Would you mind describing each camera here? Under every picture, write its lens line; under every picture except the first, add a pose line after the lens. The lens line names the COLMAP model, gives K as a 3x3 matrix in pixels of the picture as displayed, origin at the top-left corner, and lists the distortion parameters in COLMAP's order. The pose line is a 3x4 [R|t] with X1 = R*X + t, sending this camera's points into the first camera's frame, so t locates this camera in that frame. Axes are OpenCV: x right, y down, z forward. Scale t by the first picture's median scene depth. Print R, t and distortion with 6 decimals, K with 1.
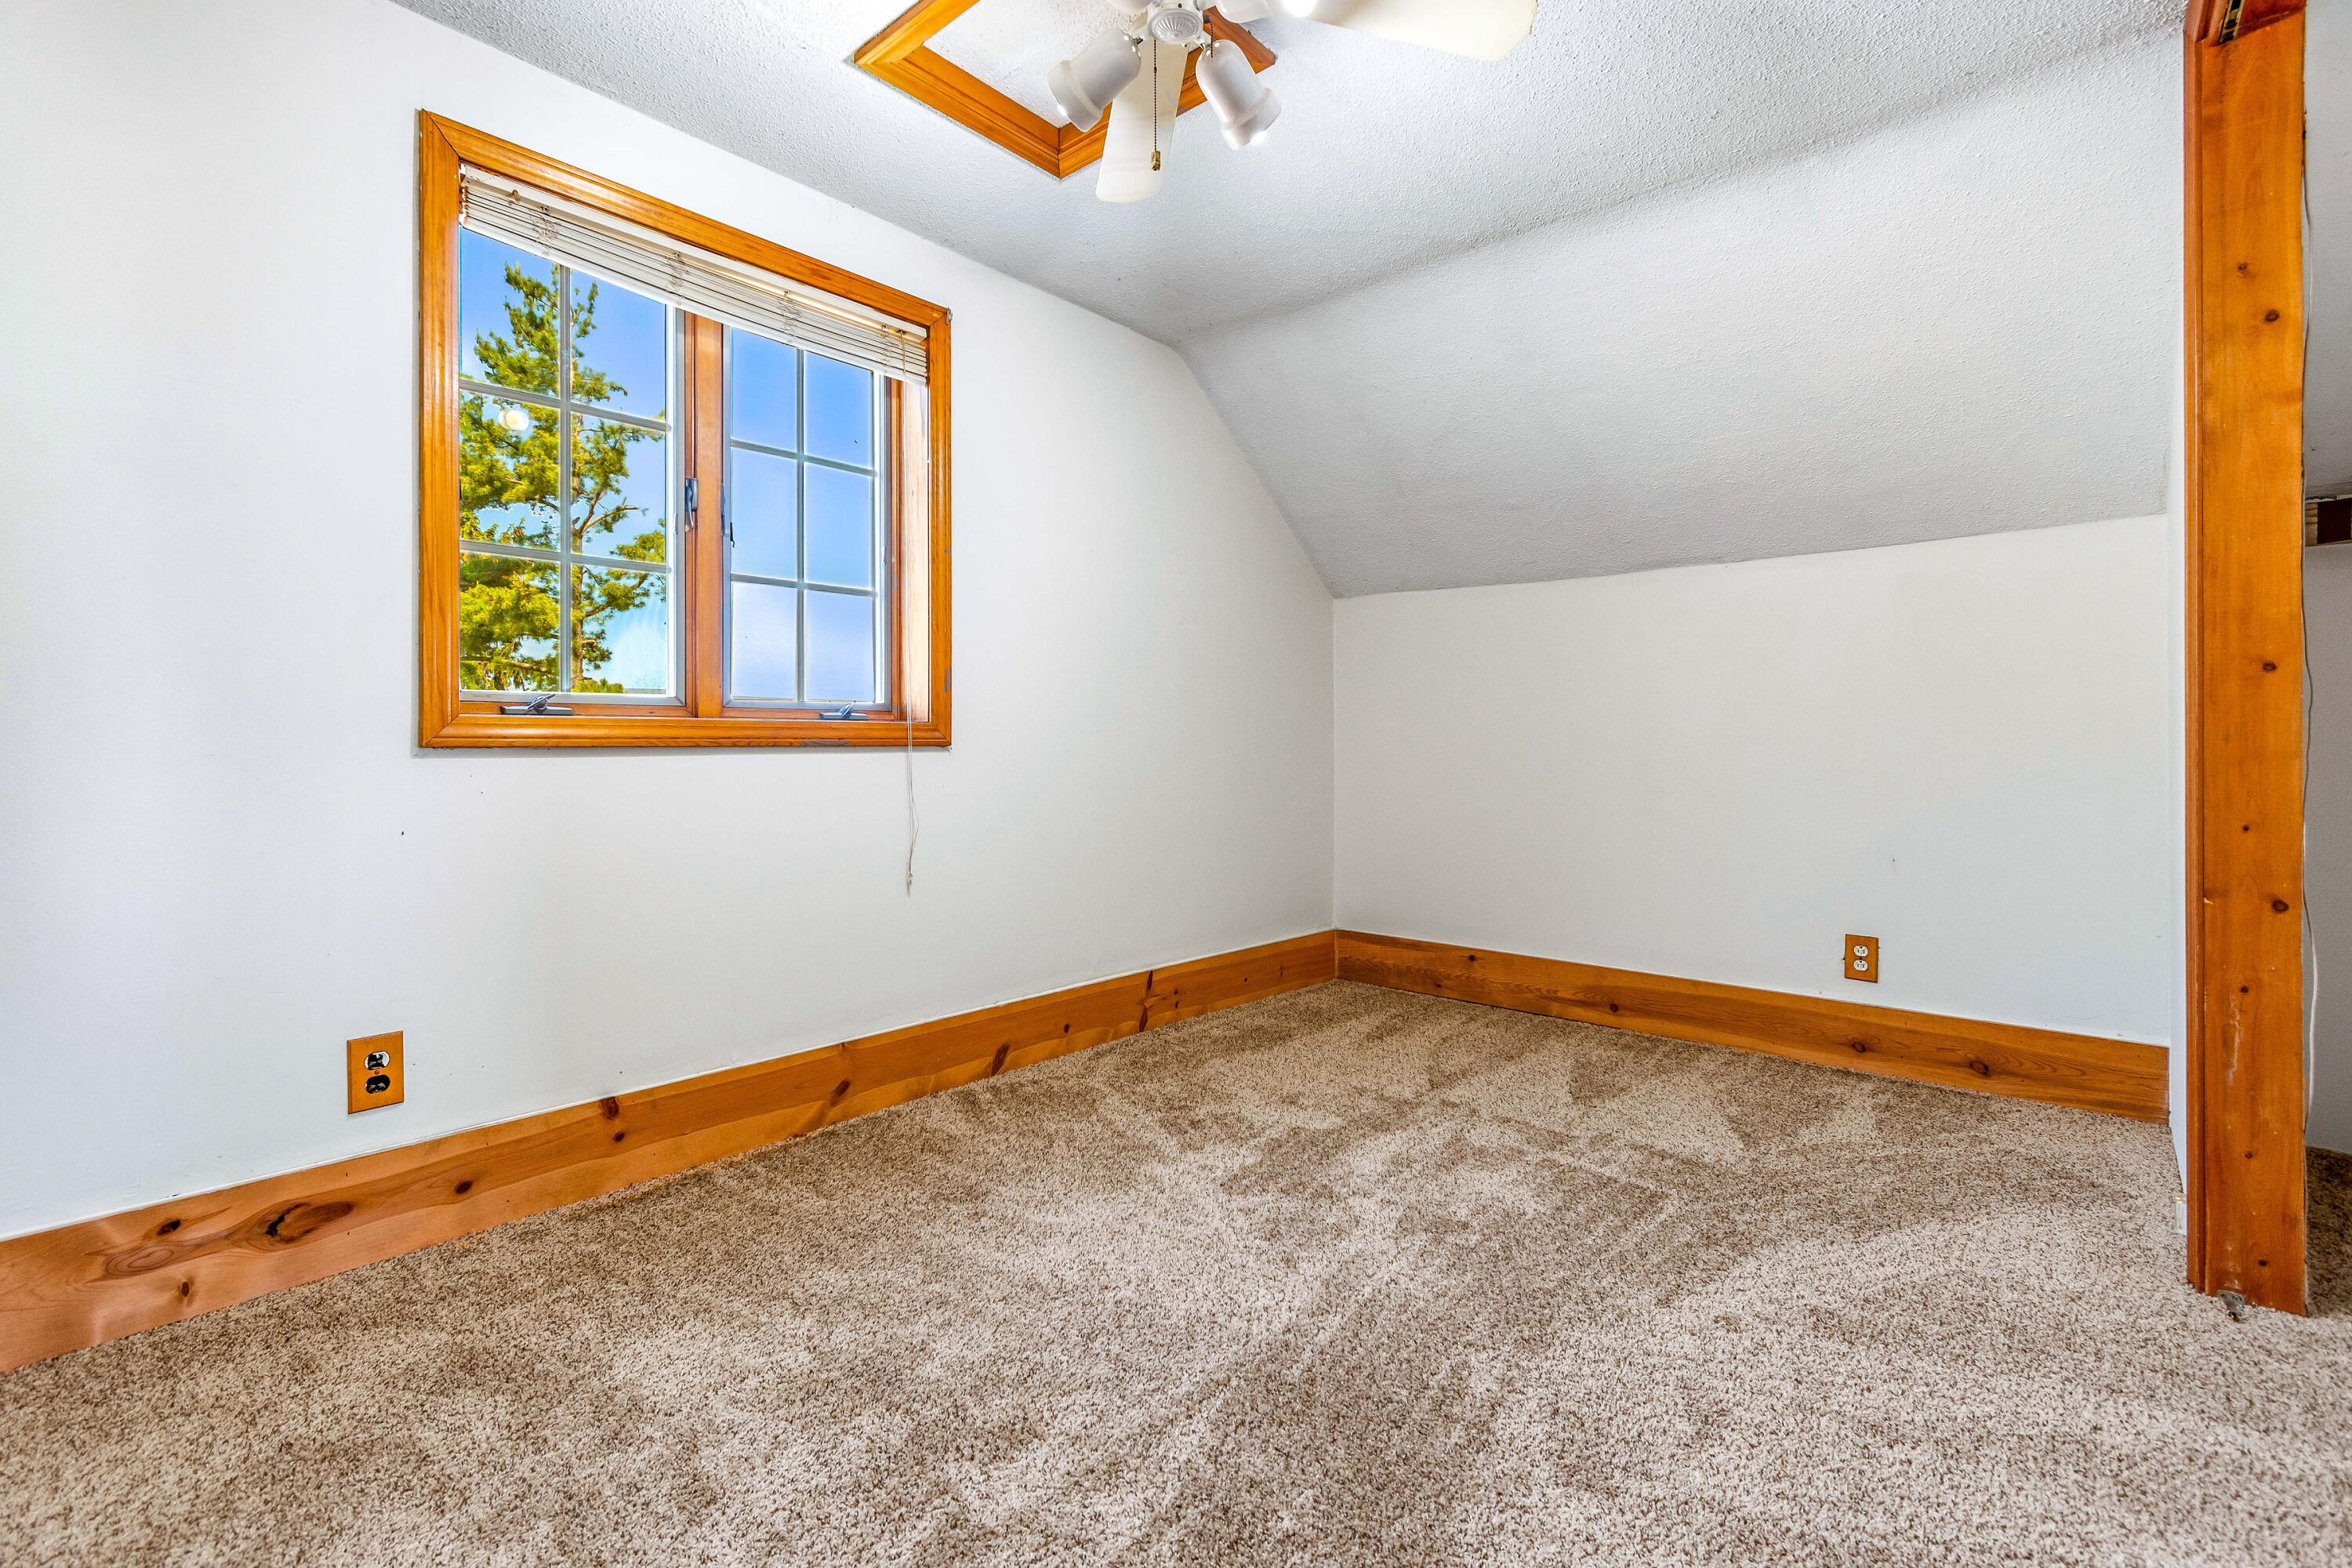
lens RADIAL K [[1052.5, 0, 1182.9], [0, 1052.5, 745.3], [0, 0, 1]] dist [0.003552, -0.000882]
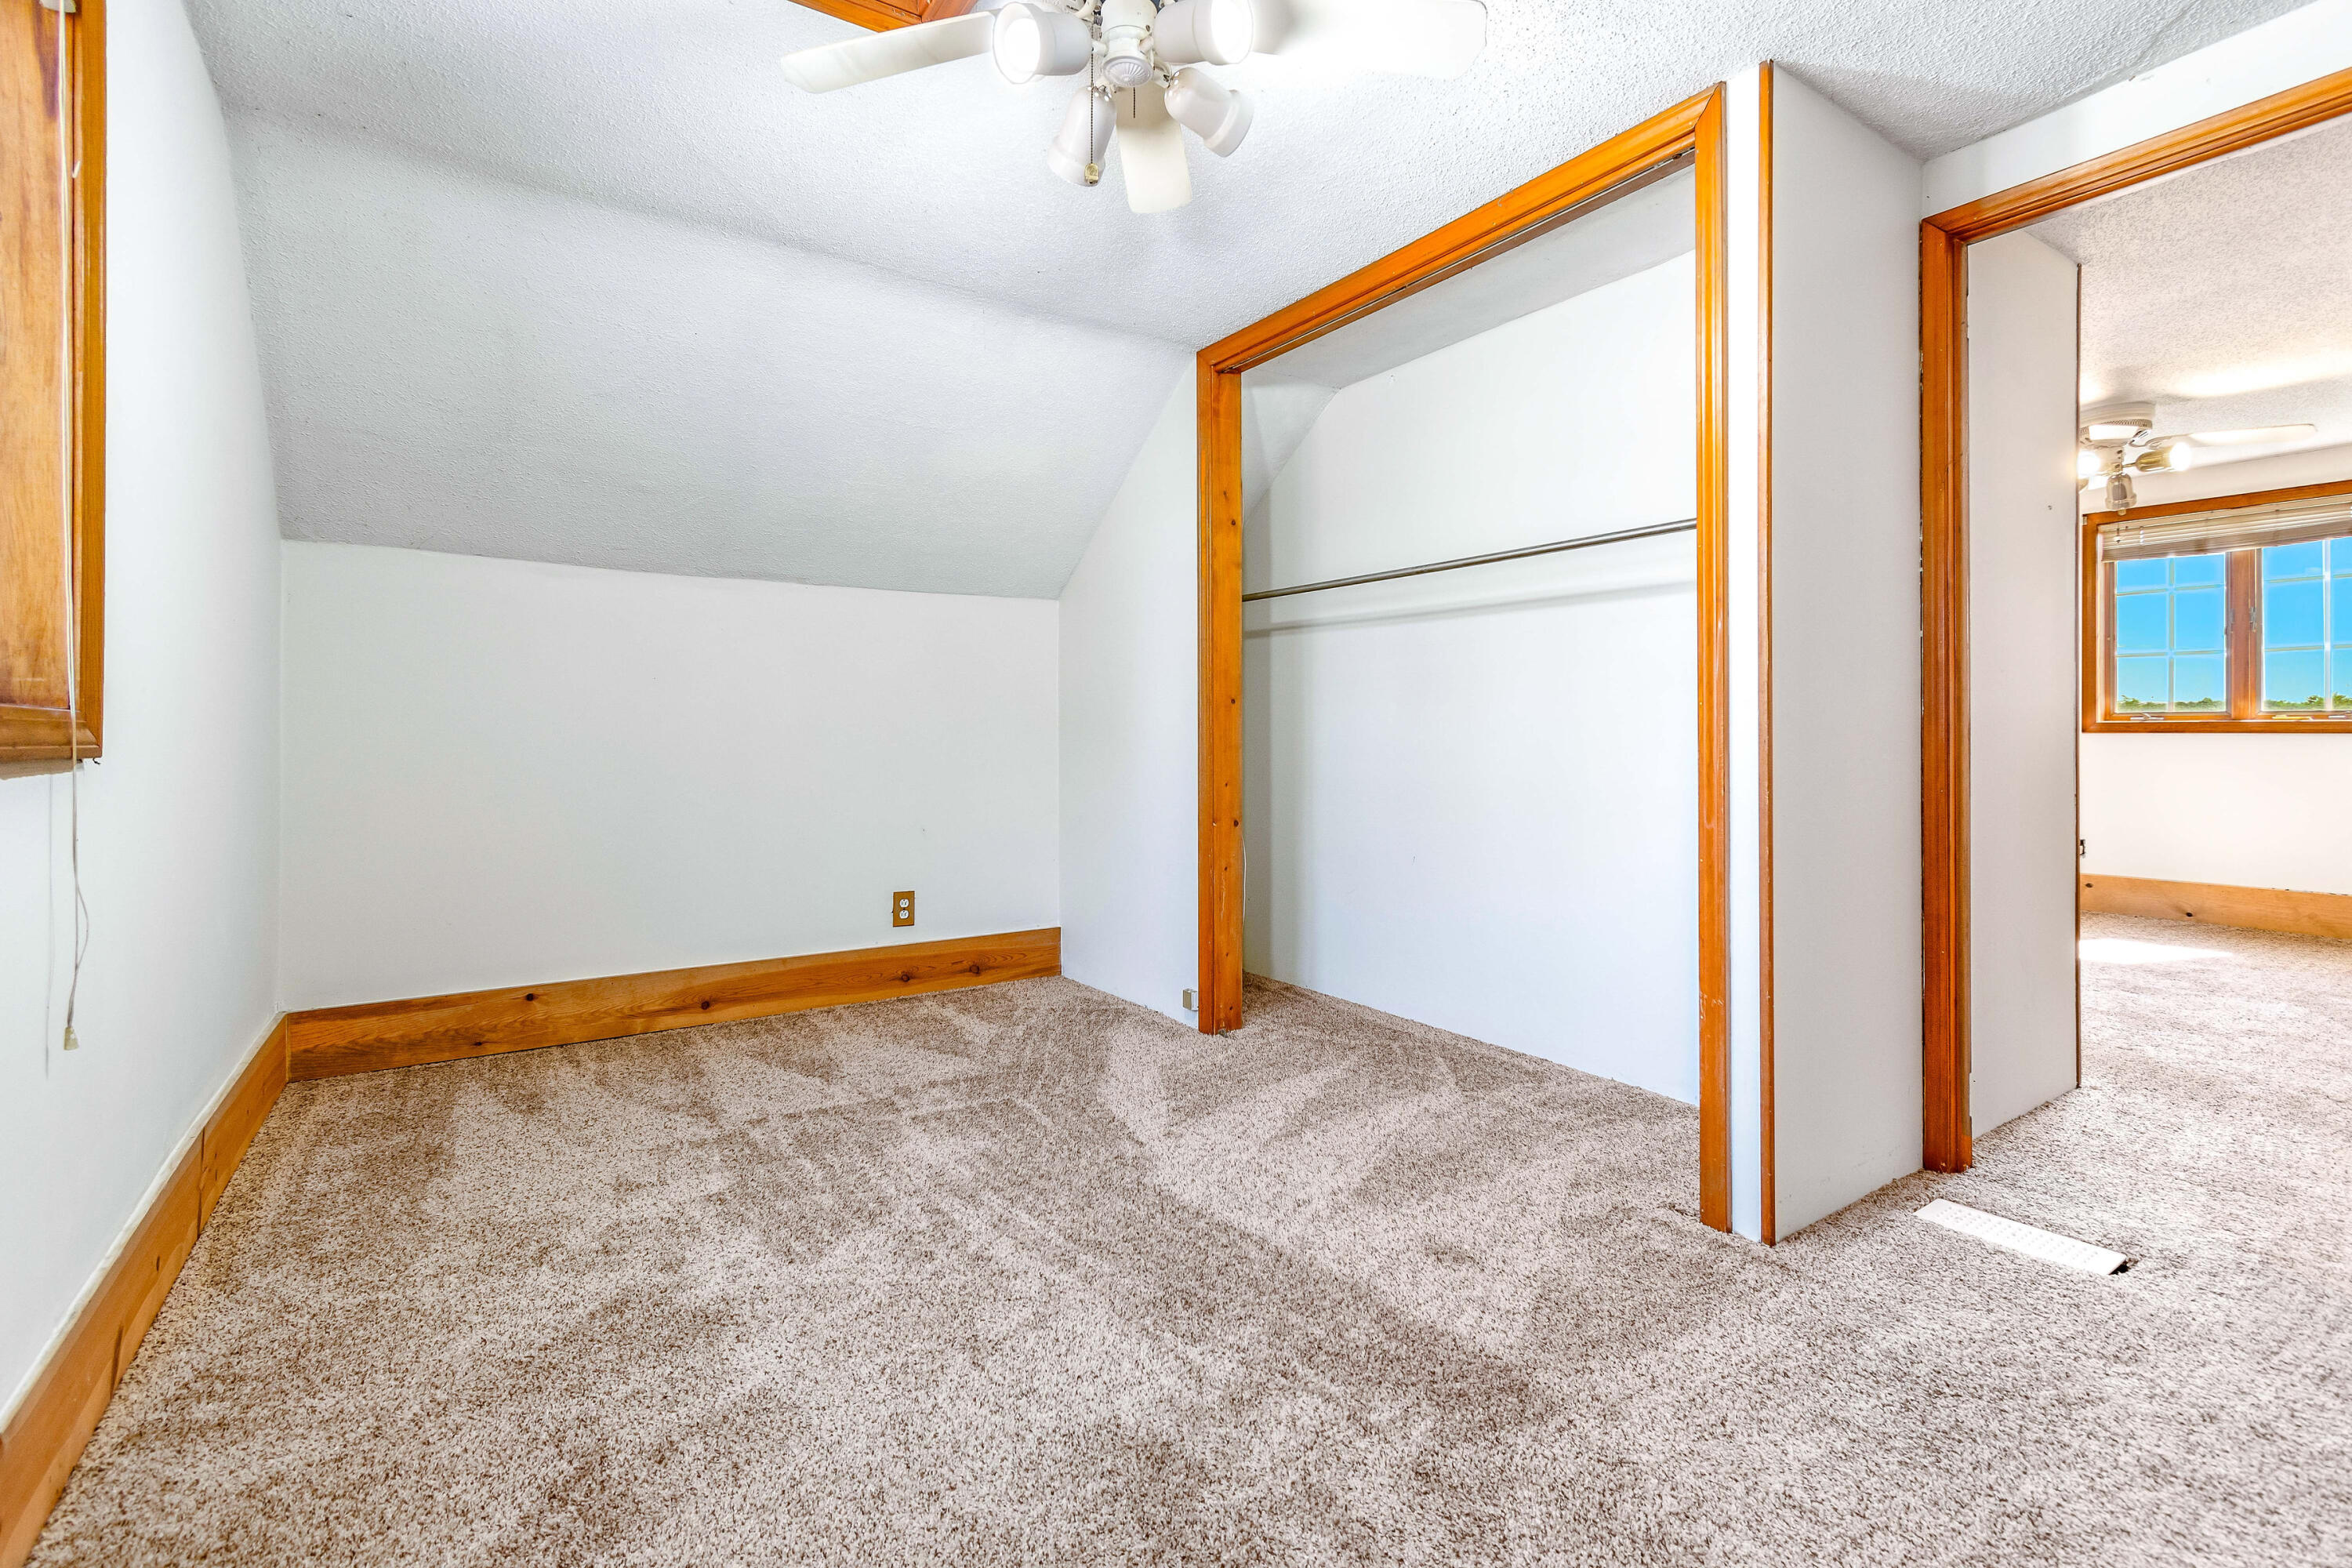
lens RADIAL K [[1052.5, 0, 1166.8], [0, 1052.5, 733.6], [0, 0, 1]] dist [0.003552, -0.000882]
pose [[0.270097, 0.002918, 0.962829, -0.575302], [0.008301, 0.999951, -0.005359, -0.002870], [-0.962797, 0.009440, 0.270059, 0.386590]]
